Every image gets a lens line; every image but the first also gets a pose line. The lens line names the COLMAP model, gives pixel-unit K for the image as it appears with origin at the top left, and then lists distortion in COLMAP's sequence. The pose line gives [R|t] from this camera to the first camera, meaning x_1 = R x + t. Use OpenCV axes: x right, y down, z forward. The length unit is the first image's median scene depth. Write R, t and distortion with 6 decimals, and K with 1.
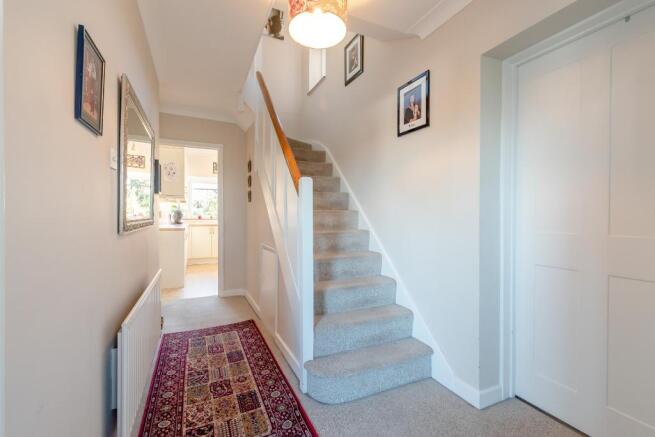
lens RADIAL K [[291.1, 0, 328.5], [0, 291.1, 217.7], [0, 0, 1]] dist [0.000076, 0.000002]
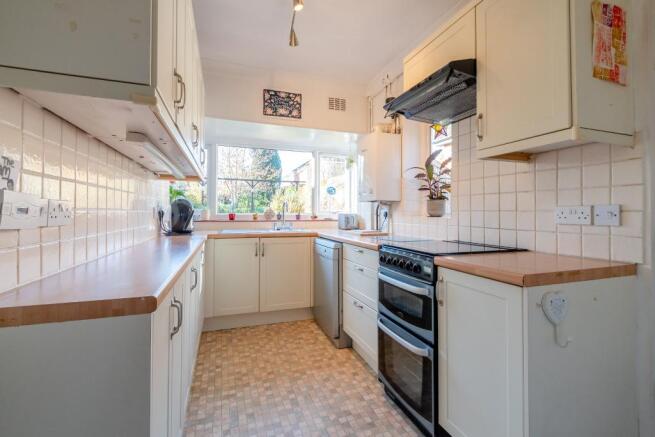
lens RADIAL K [[291.1, 0, 327.1], [0, 291.1, 214.3], [0, 0, 1]] dist [0.000076, 0.000002]
pose [[0.996683, -0.002798, -0.081334, -0.267017], [0.002345, 0.999981, -0.005669, -0.003247], [0.081349, 0.005460, 0.996671, 0.579747]]
